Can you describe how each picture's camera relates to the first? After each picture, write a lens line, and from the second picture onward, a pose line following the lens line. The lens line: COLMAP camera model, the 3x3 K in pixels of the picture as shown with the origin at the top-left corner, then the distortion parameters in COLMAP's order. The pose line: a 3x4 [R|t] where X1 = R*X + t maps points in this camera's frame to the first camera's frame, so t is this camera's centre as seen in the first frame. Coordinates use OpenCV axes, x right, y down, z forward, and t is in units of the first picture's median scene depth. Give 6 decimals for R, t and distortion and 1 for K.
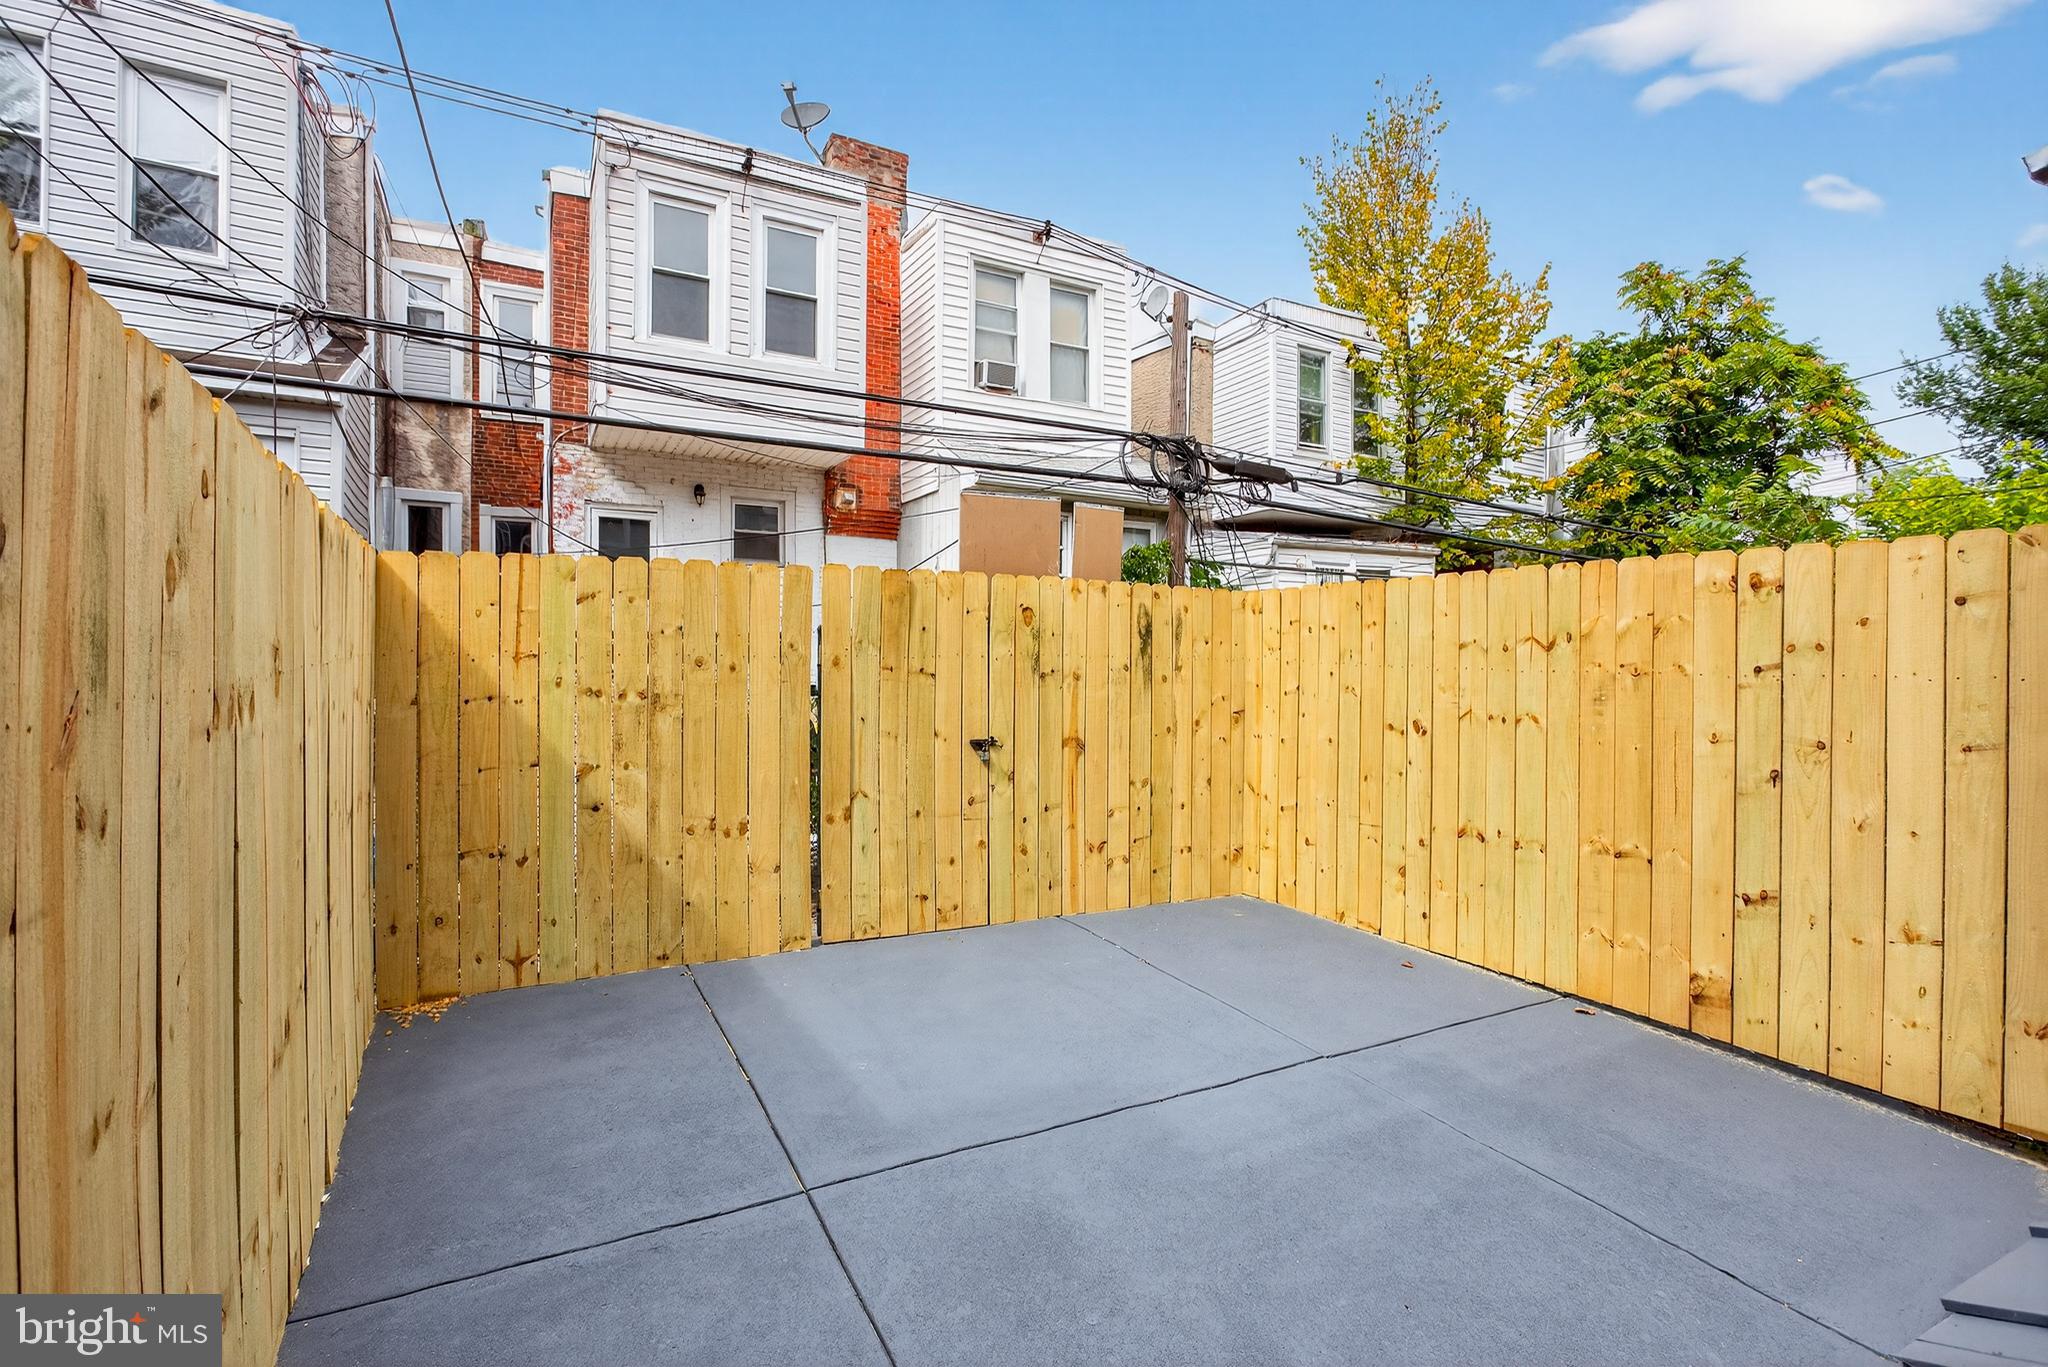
lens RADIAL K [[976.0, 0, 1022.7], [0, 976.0, 686.7], [0, 0, 1]] dist [-0.008123, 0.001238]
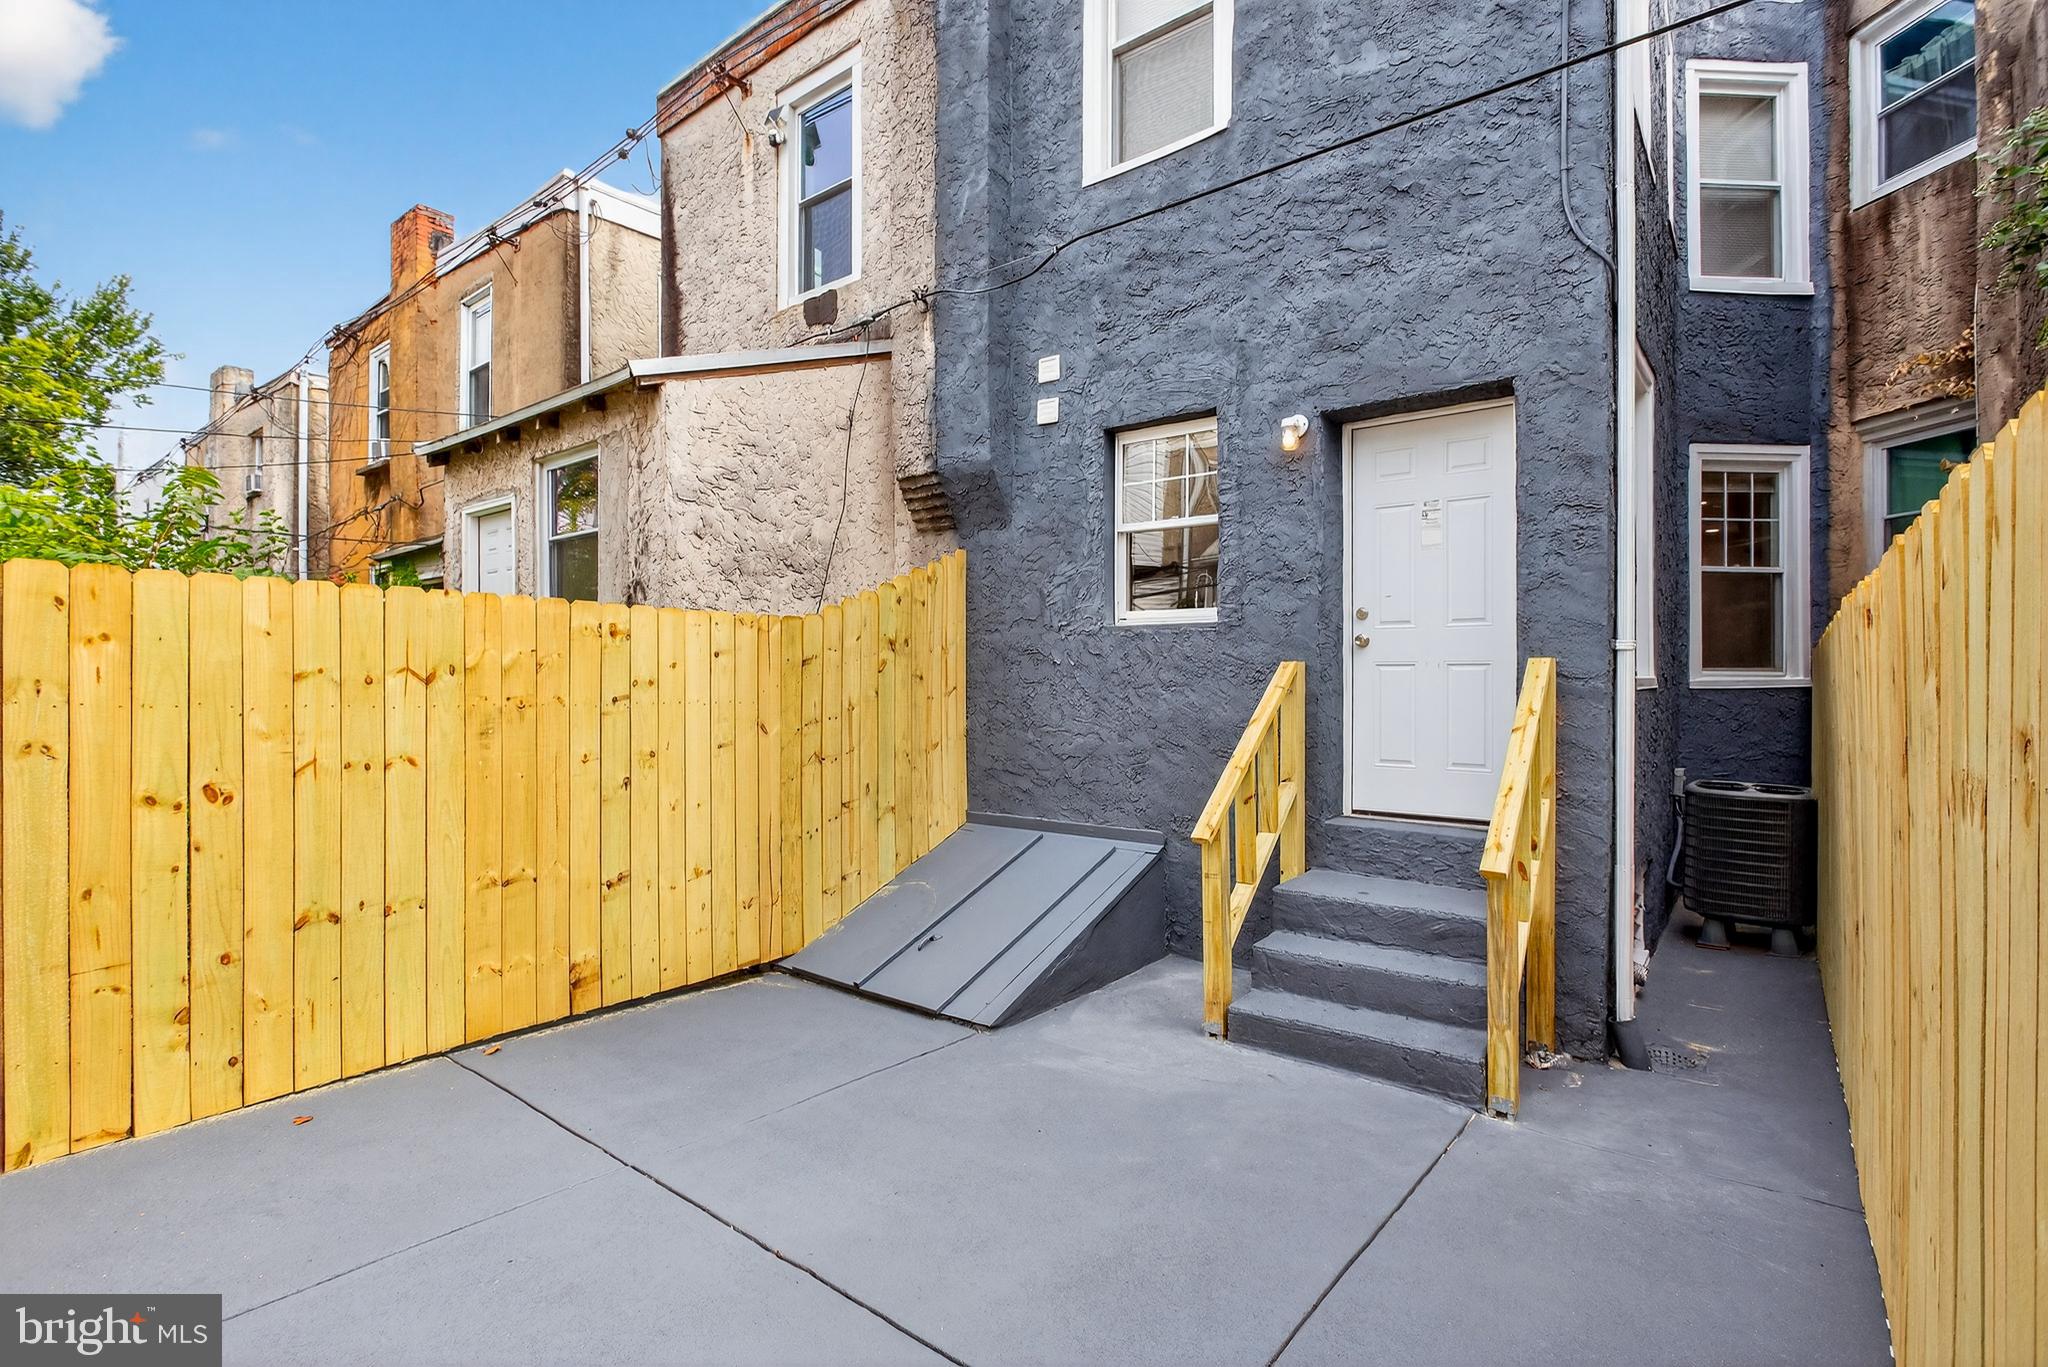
lens RADIAL K [[976.0, 0, 1017.8], [0, 976.0, 678.0], [0, 0, 1]] dist [-0.008123, 0.001238]
pose [[-0.406452, -0.004720, 0.913660, -0.548763], [0.017996, 0.999751, 0.013171, -0.047575], [-0.913495, 0.021796, -0.406266, 0.928917]]
